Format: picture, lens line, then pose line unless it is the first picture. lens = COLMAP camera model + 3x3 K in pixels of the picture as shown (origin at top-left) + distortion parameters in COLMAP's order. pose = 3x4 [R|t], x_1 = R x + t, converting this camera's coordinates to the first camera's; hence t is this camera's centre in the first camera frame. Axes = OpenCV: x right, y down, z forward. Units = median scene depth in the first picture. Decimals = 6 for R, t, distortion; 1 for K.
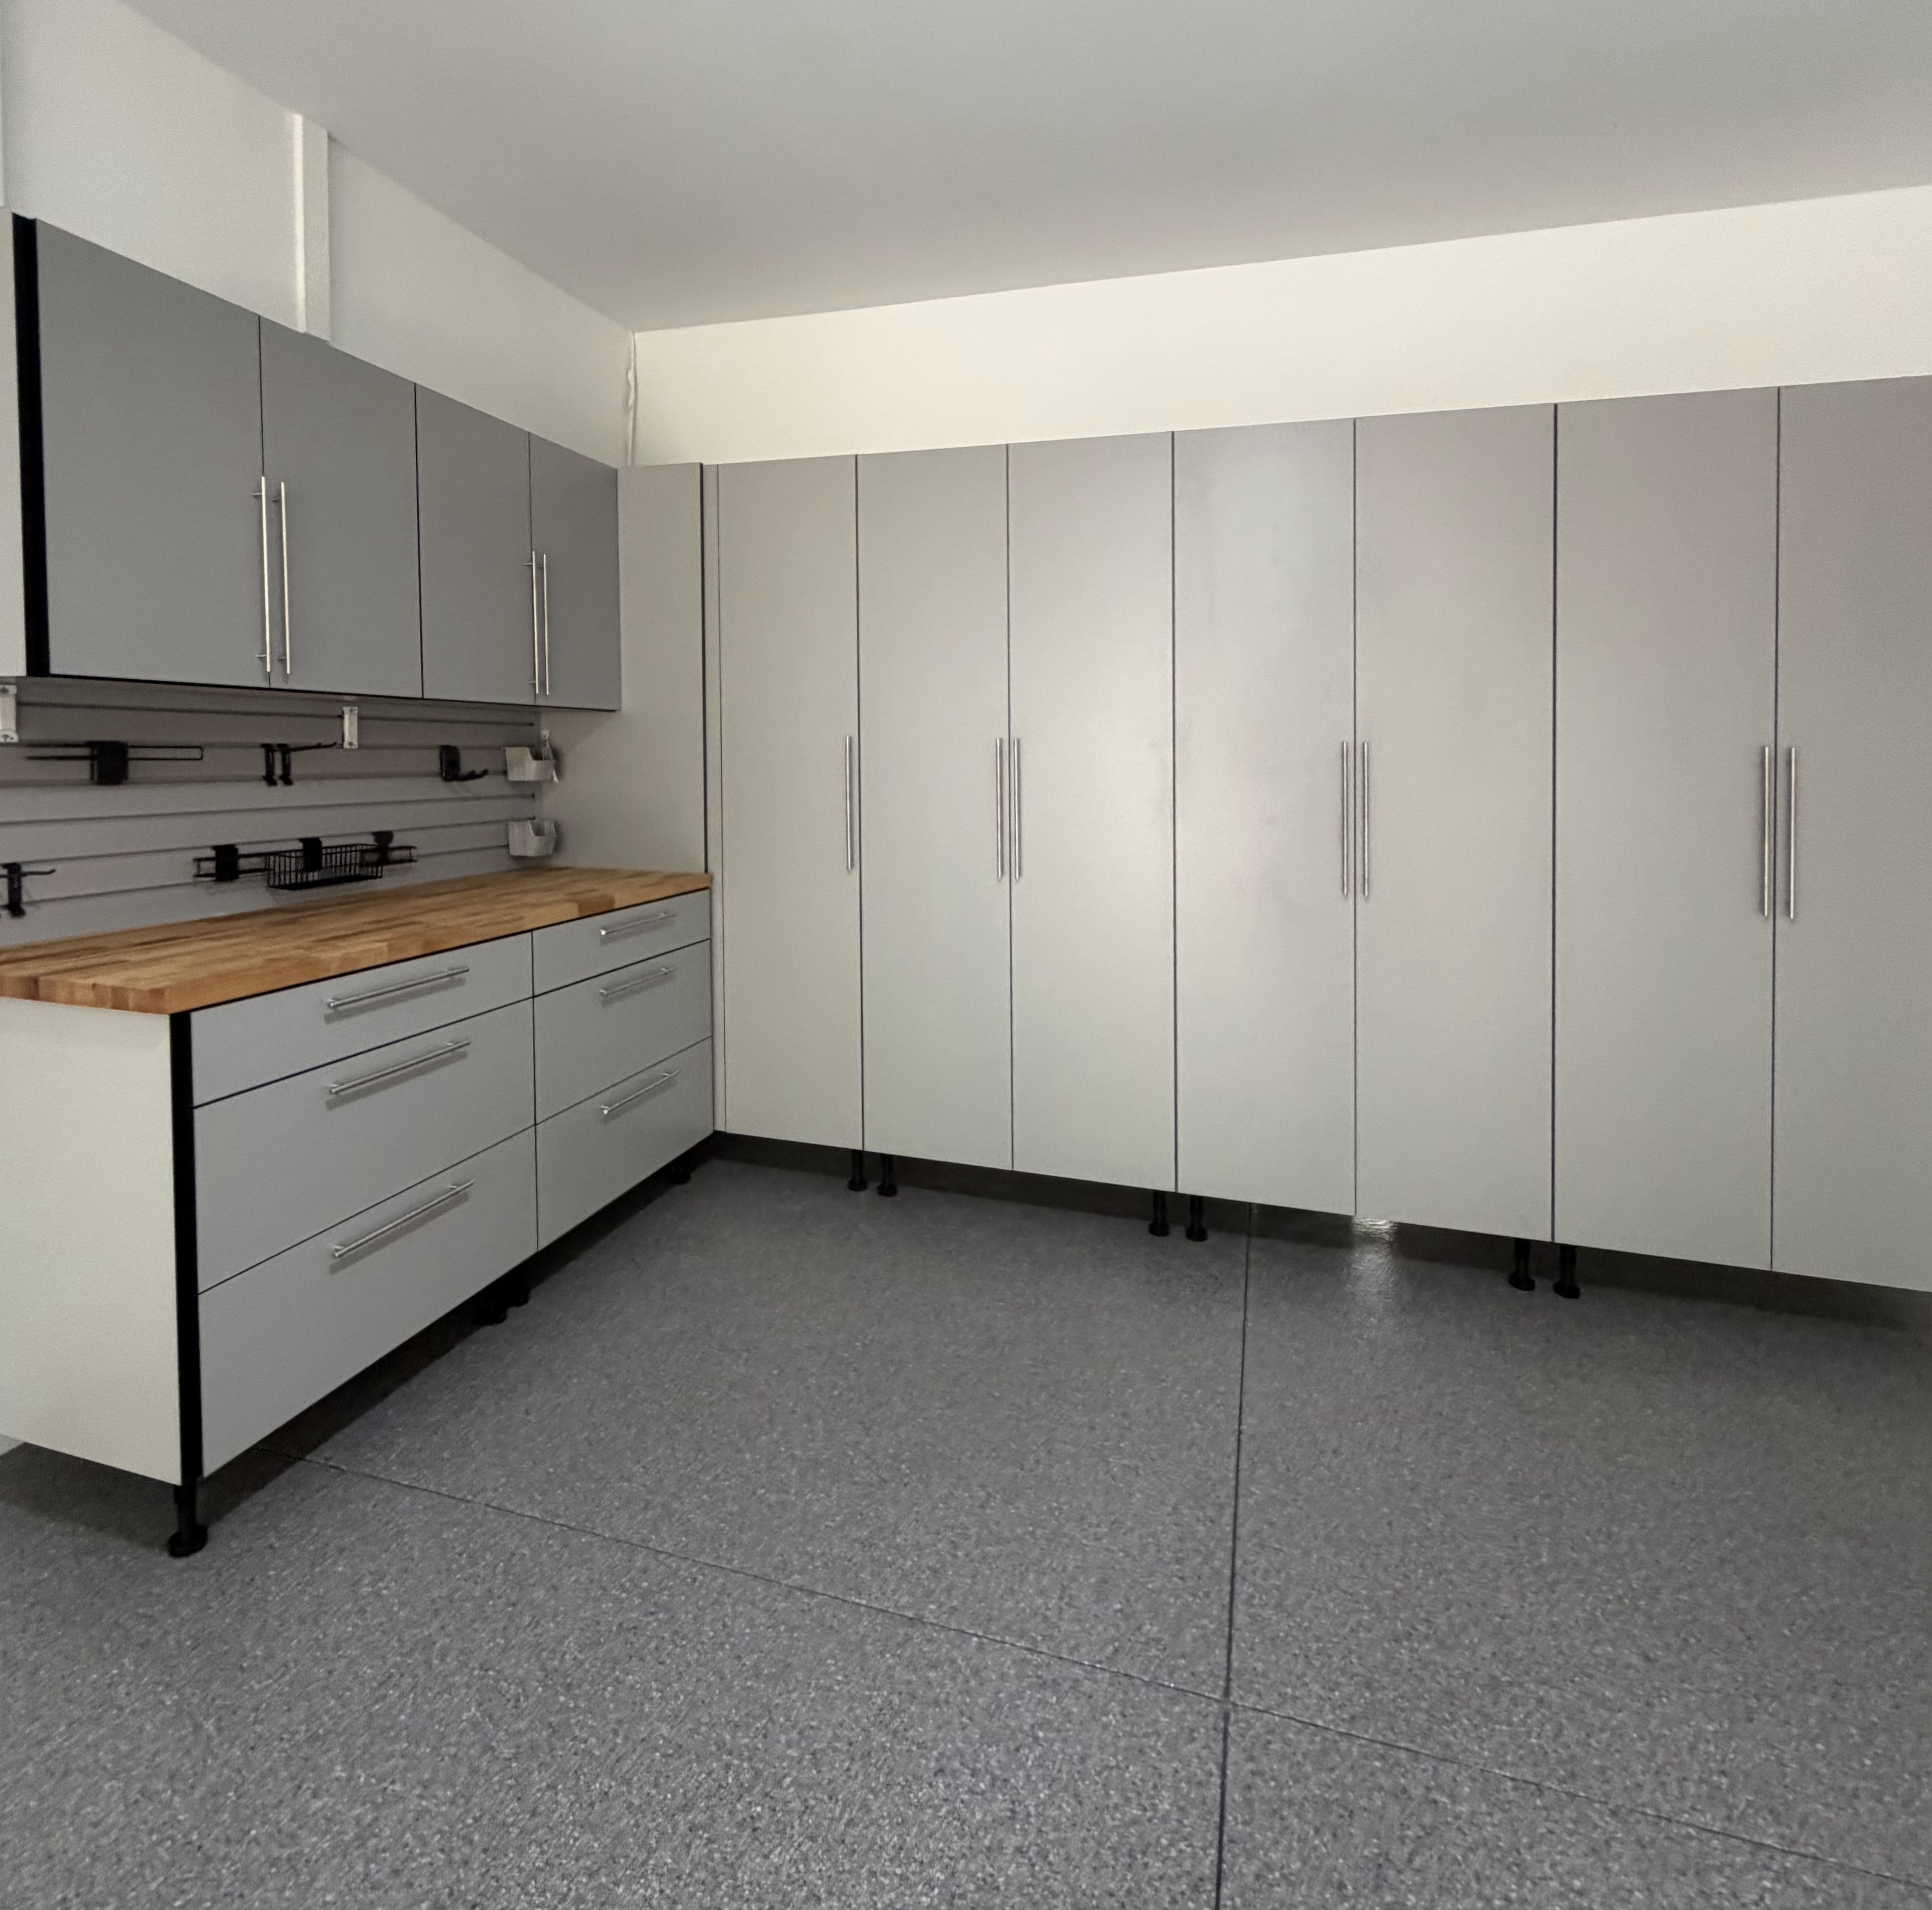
lens RADIAL K [[1204.9, 0, 965.3], [0, 1204.9, 884.8], [0, 0, 1]] dist [0.000890, 0.001068]
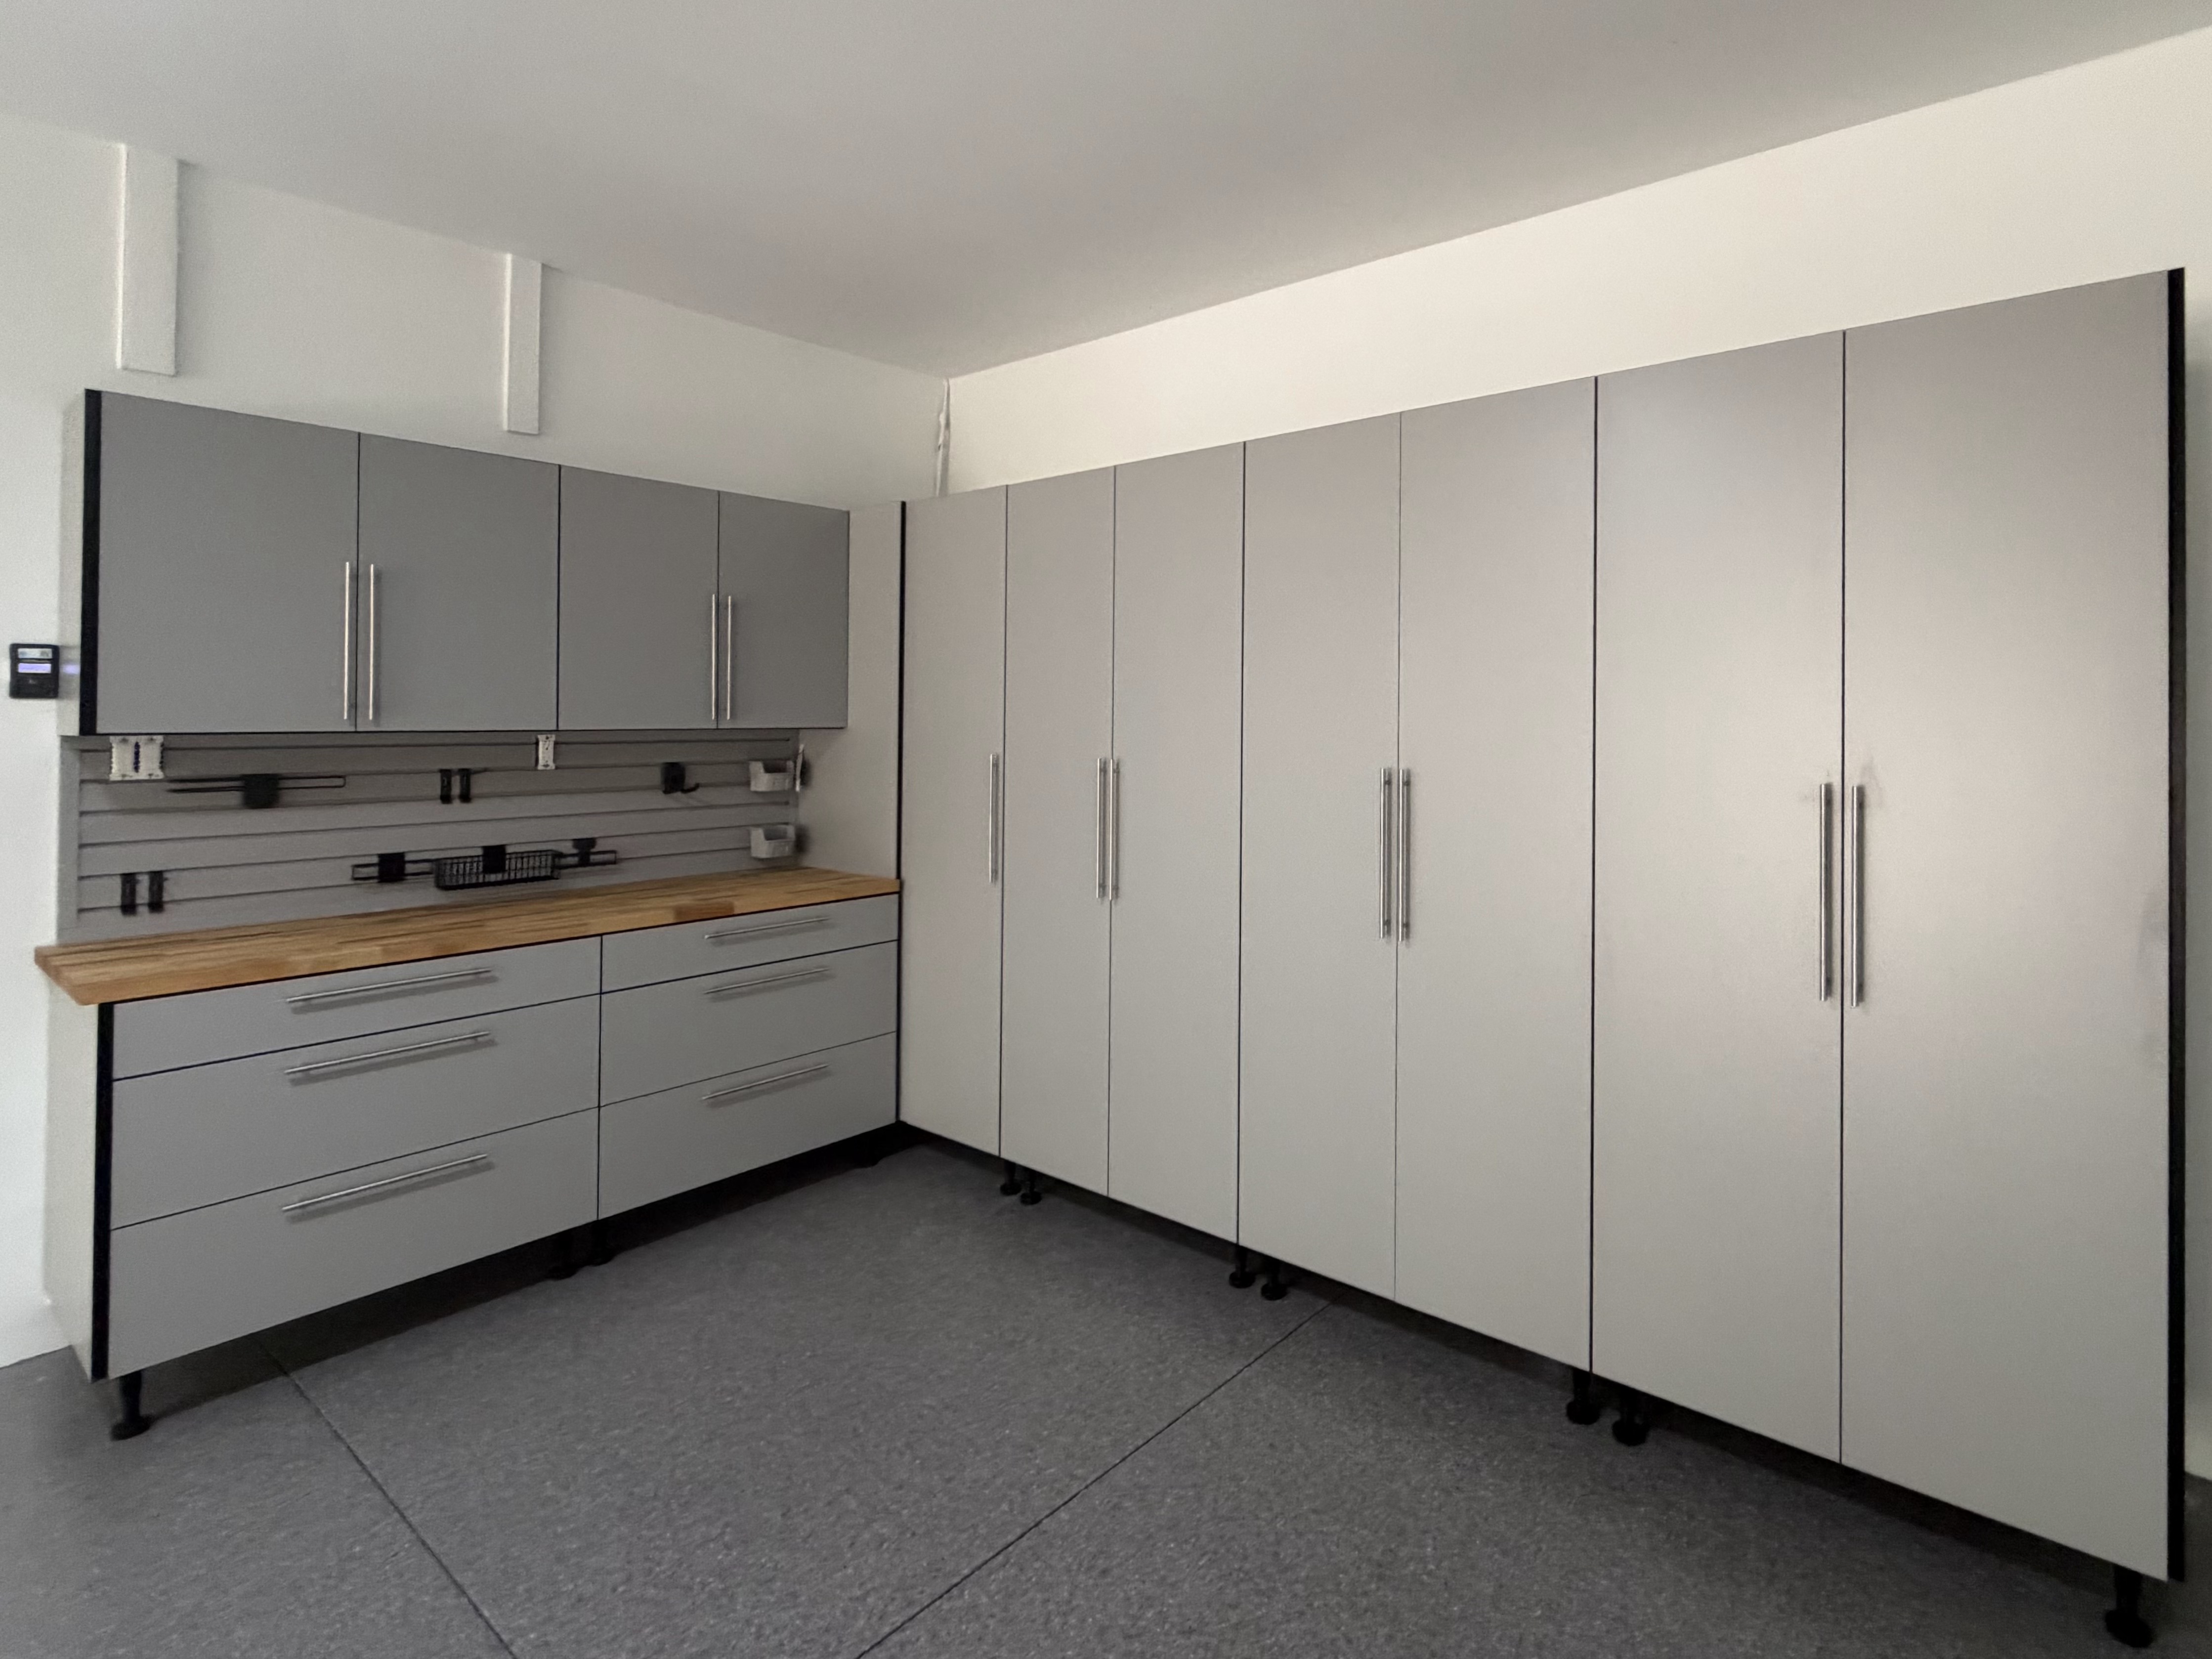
lens RADIAL K [[1164.7, 0, 1106.0], [0, 1164.7, 829.5], [0, 0, 1]] dist [0.001471, 0.001031]
pose [[0.940159, 0.021709, -0.340043, 0.421607], [-0.031924, 0.999191, -0.024473, -0.045548], [0.339236, 0.033864, 0.940091, 0.113844]]
